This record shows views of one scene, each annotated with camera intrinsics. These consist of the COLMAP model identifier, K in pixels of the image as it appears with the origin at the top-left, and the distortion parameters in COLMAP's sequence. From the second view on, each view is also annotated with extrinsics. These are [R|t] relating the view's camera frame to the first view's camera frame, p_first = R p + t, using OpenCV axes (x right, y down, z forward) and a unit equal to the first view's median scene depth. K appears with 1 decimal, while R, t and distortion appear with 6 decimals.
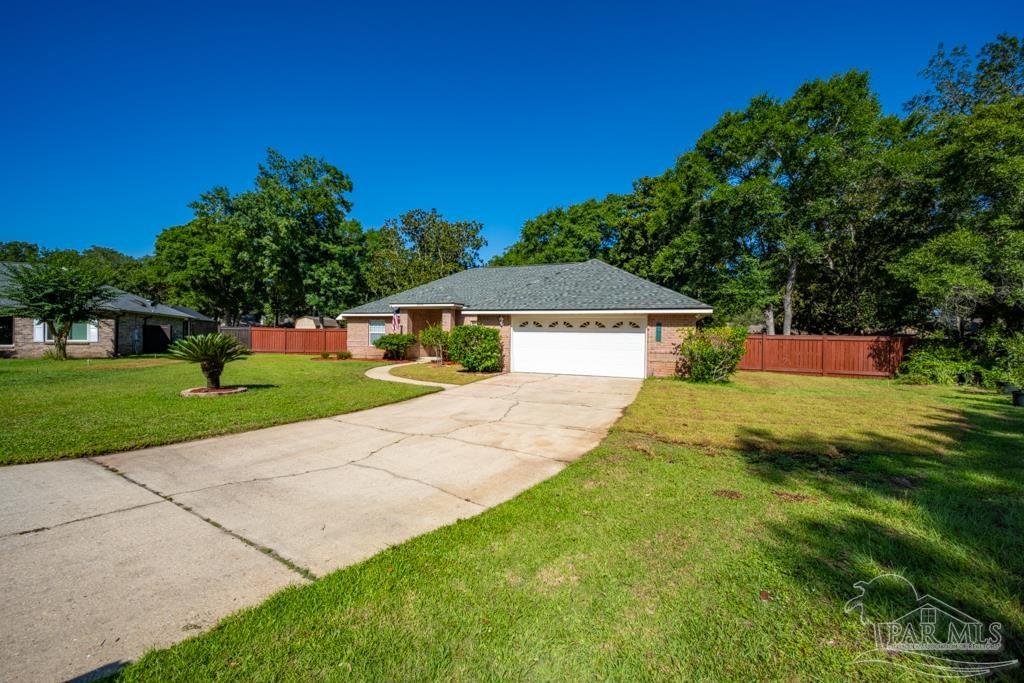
lens RADIAL K [[399.3, 0, 511.1], [0, 399.3, 340.2], [0, 0, 1]] dist [0.000053, -0.000876]
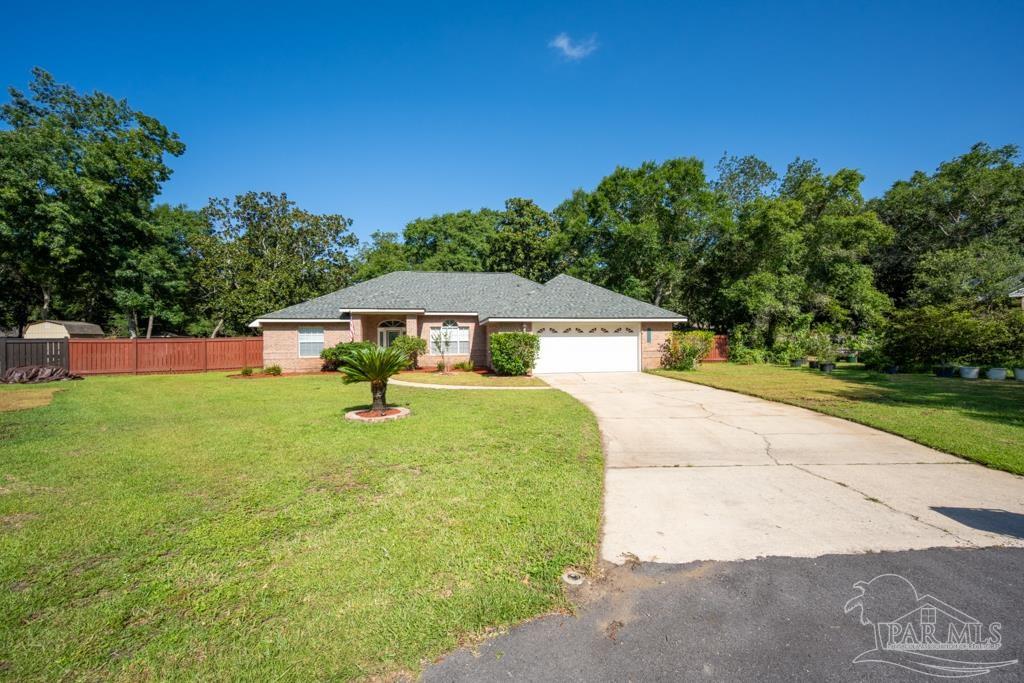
lens RADIAL K [[399.3, 0, 512.6], [0, 399.3, 341.5], [0, 0, 1]] dist [0.000053, -0.000876]
pose [[0.862313, -0.026299, 0.505693, -0.409402], [0.028085, 0.999597, 0.004095, -0.010558], [-0.505597, 0.010671, 0.862704, 0.049161]]
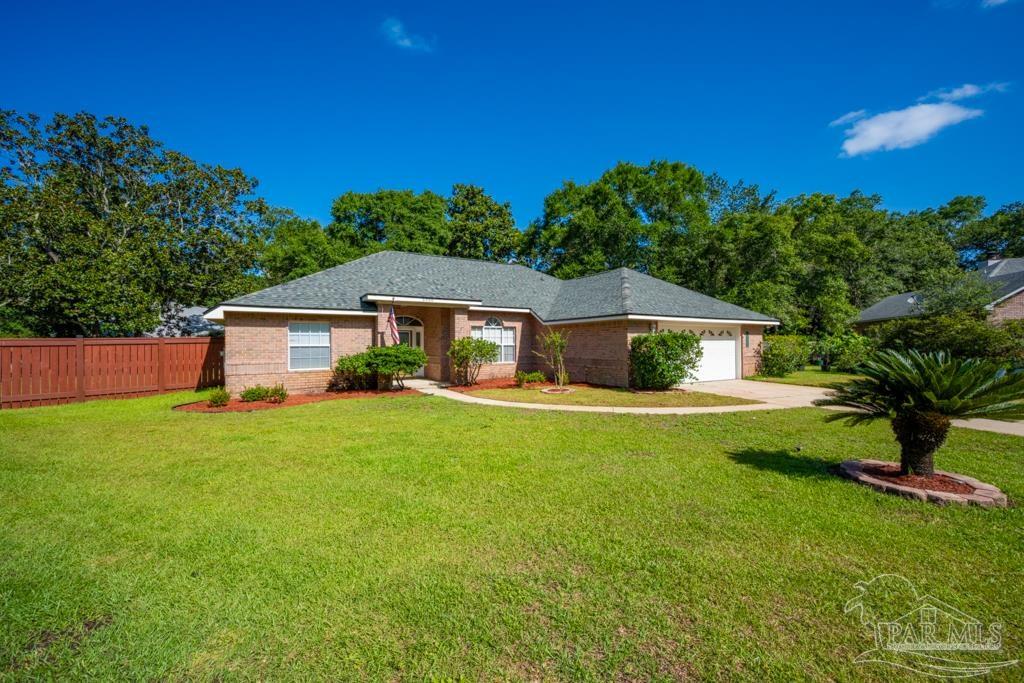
lens RADIAL K [[399.3, 0, 508.0], [0, 399.3, 338.8], [0, 0, 1]] dist [0.000053, -0.000876]
pose [[0.629720, -0.008450, 0.776776, -0.603641], [0.023945, 0.999677, -0.008537, -0.016957], [-0.776453, 0.023976, 0.629719, 0.472320]]
